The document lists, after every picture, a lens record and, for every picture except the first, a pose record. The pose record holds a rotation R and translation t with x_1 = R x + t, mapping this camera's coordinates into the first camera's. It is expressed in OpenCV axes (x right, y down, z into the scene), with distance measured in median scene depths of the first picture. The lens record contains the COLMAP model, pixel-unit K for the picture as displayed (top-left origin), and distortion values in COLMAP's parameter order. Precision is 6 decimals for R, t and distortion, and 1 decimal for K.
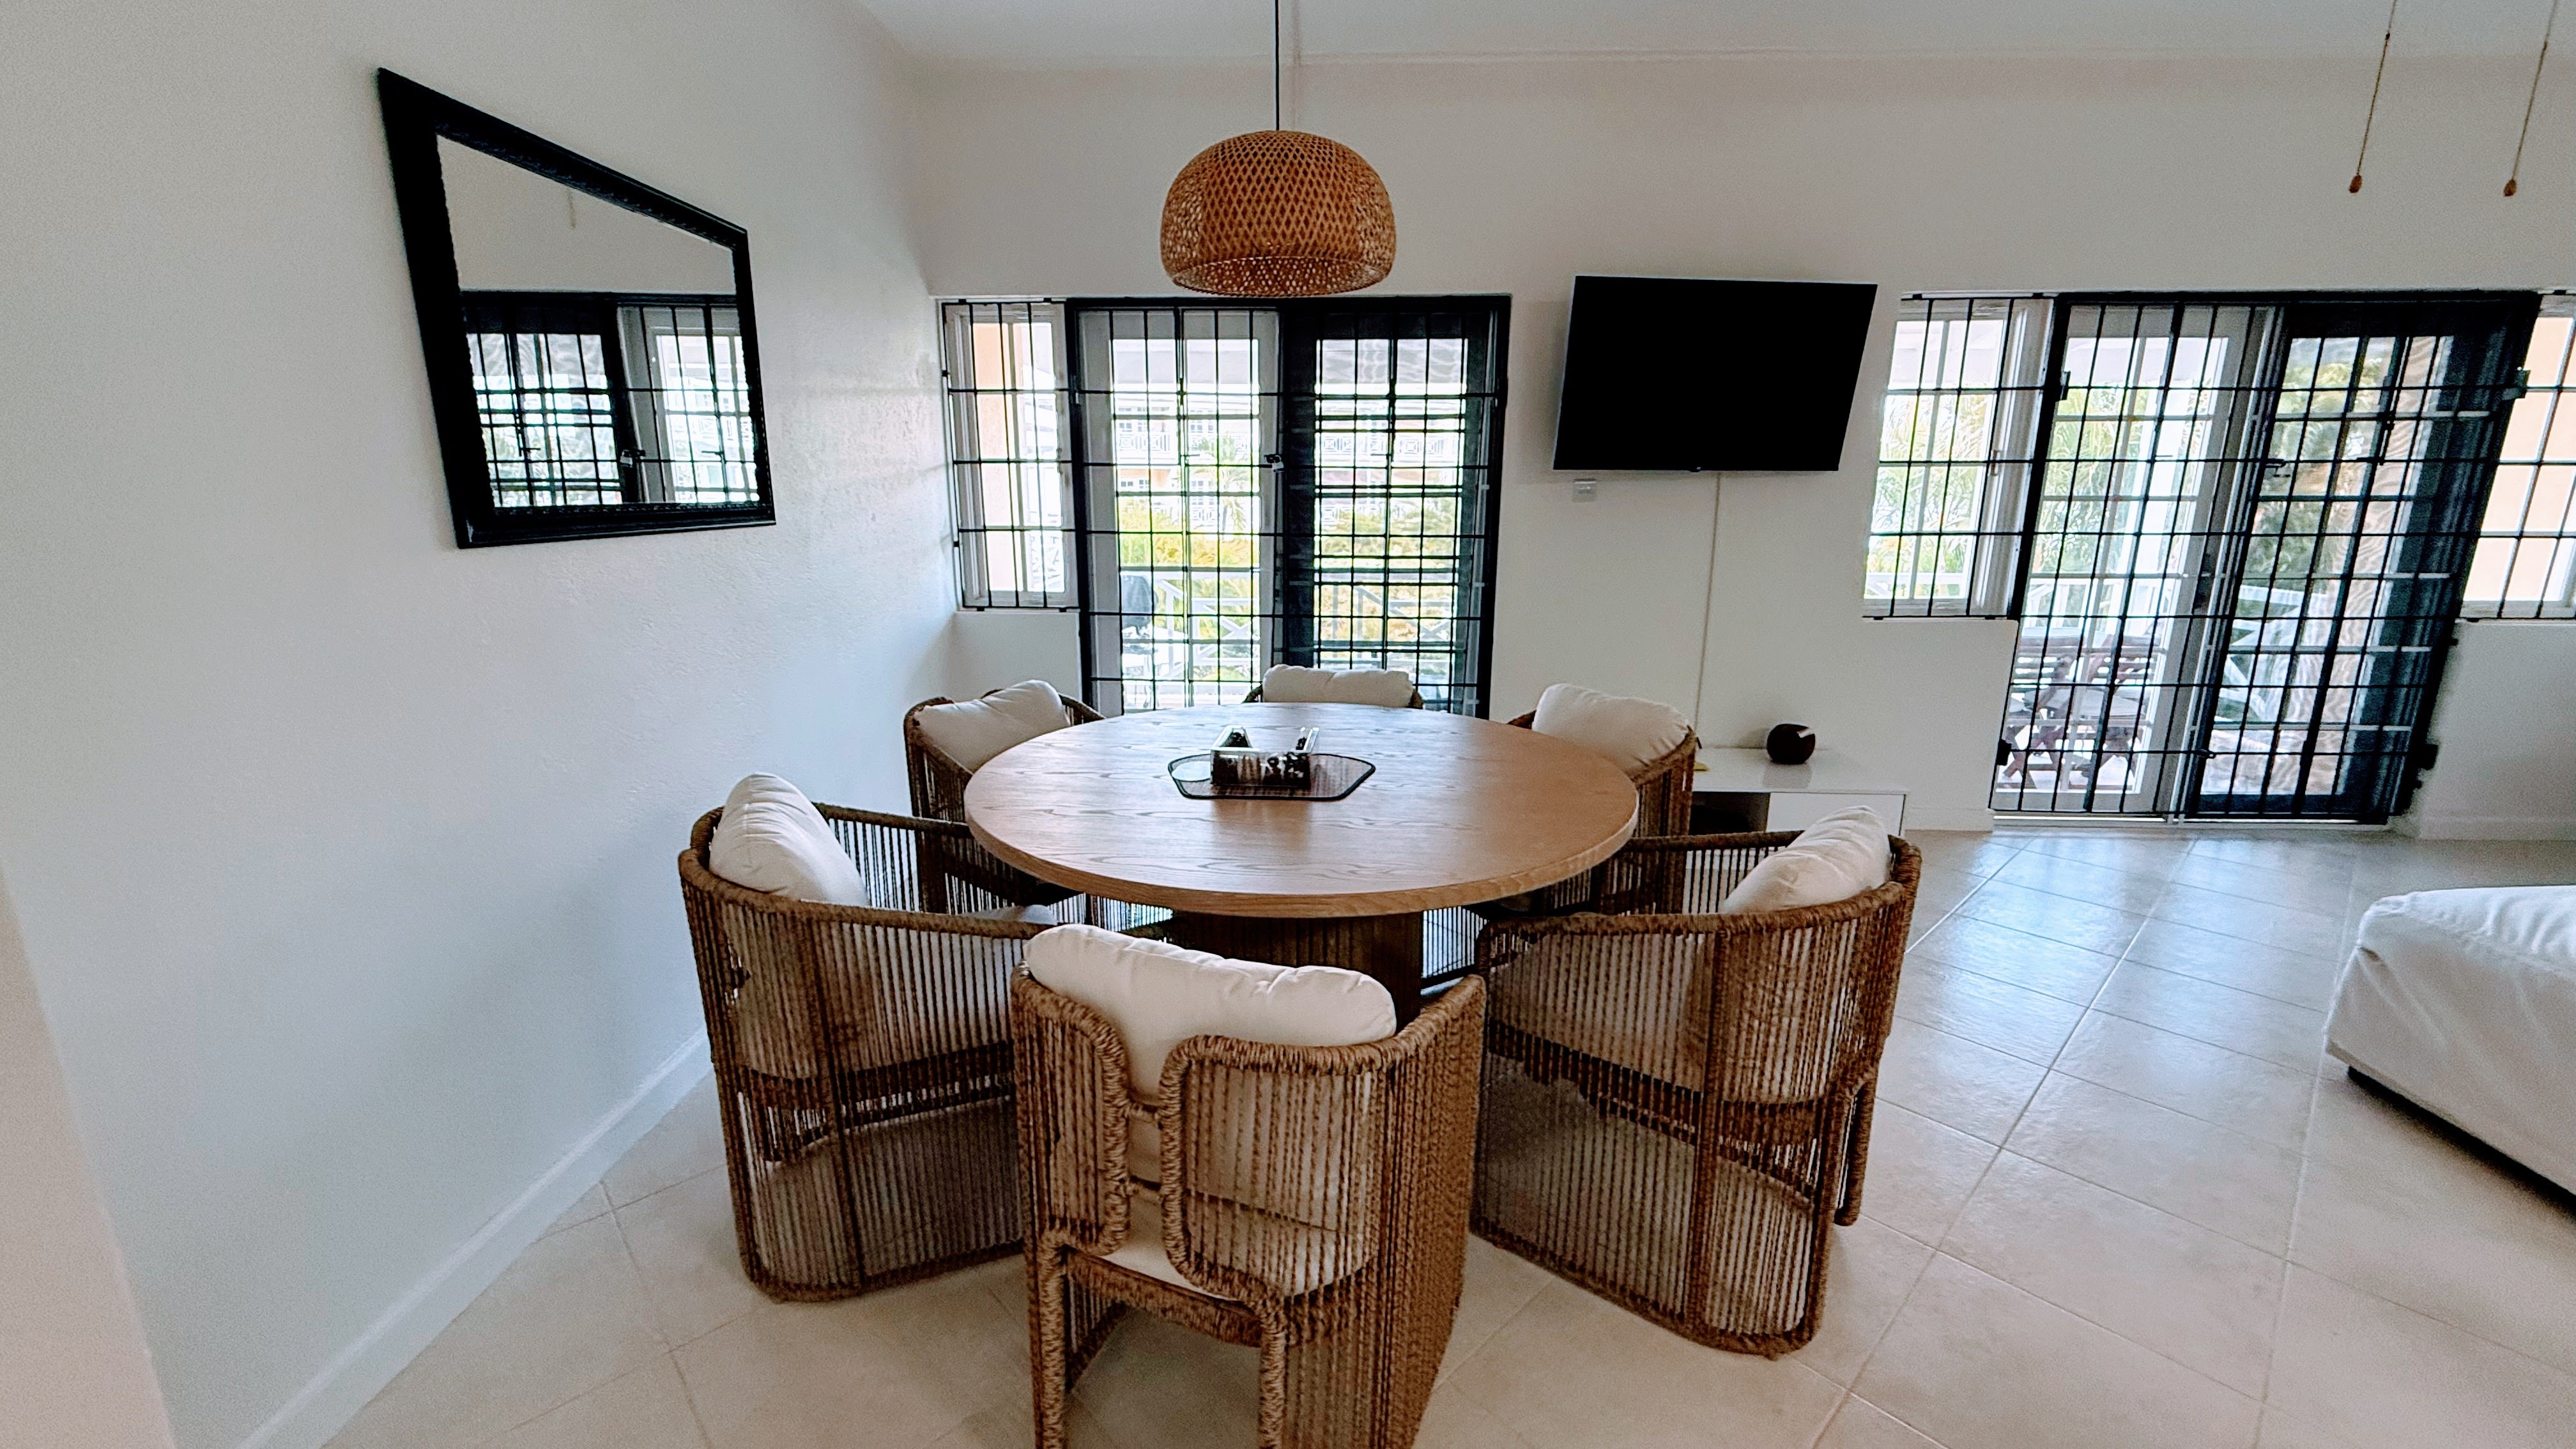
lens RADIAL K [[1049.2, 0, 1280.1], [0, 1049.2, 720.6], [0, 0, 1]] dist [-0.000838, 0.000408]
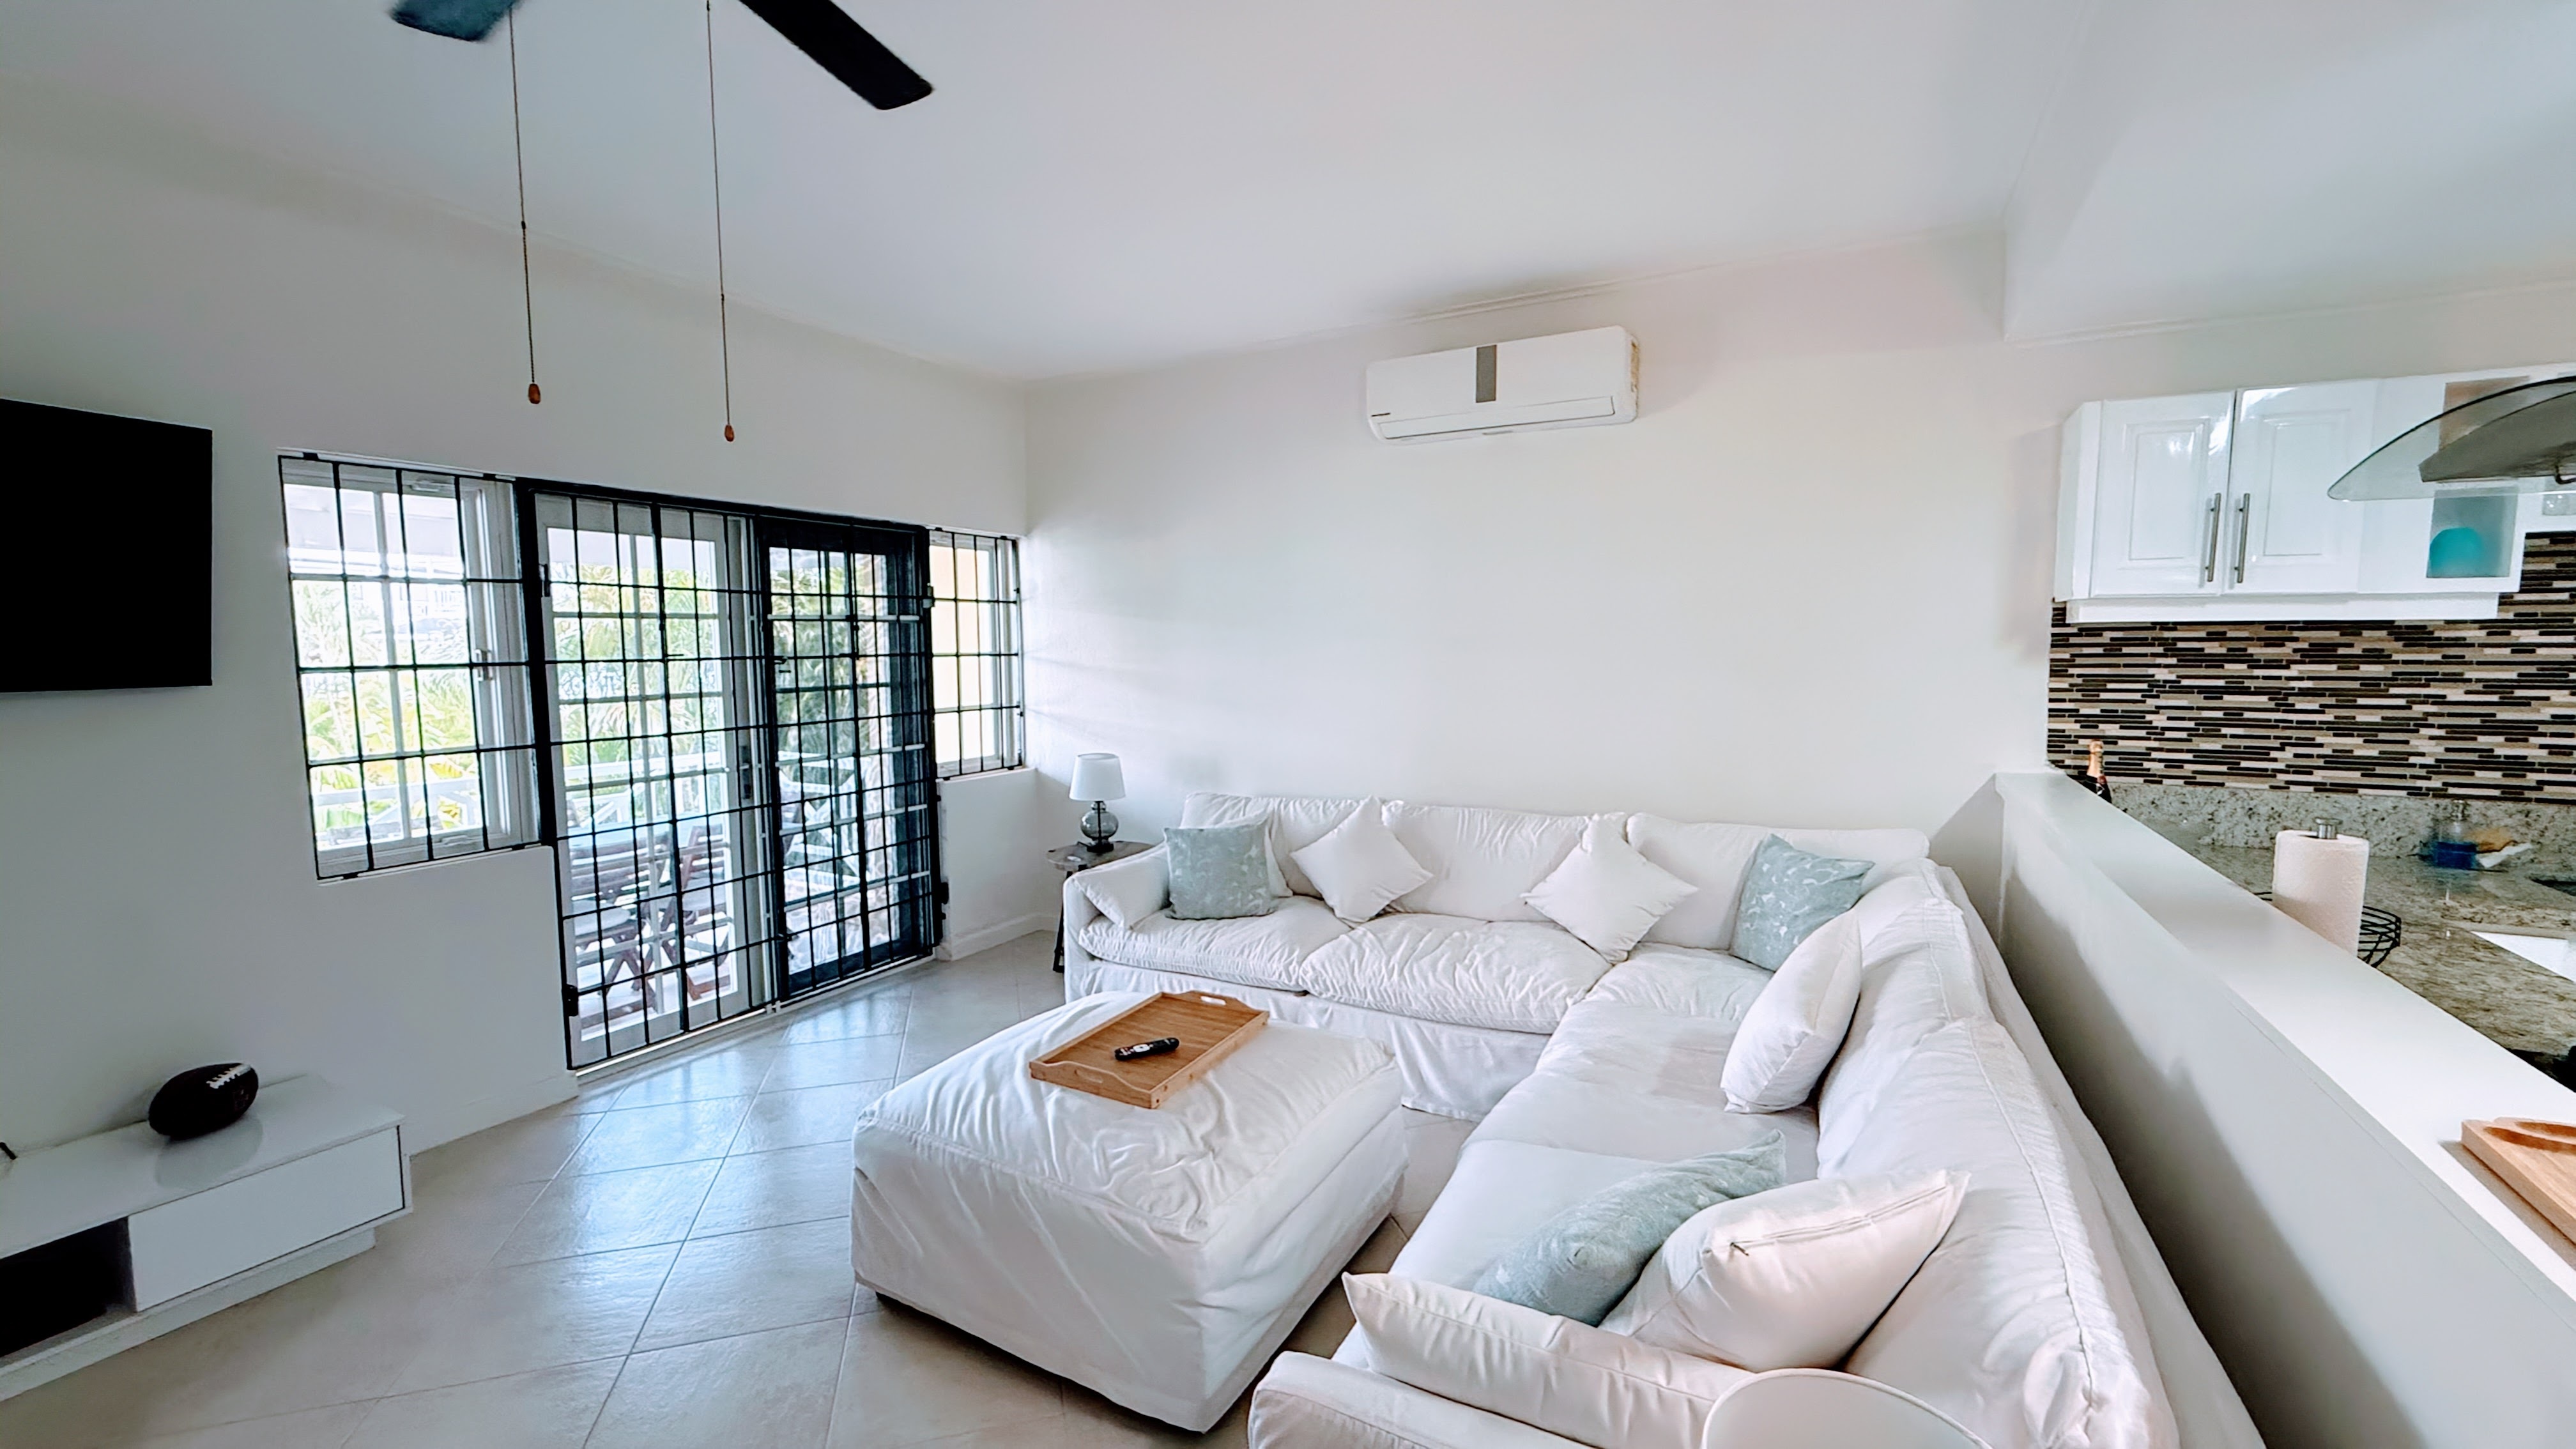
lens RADIAL K [[1049.2, 0, 1287.3], [0, 1049.2, 731.0], [0, 0, 1]] dist [-0.000838, 0.000408]
pose [[0.439053, -0.080475, 0.894850, 0.206857], [0.221422, 0.974953, -0.020961, -0.034880], [-0.870750, 0.207343, 0.445874, 0.080073]]
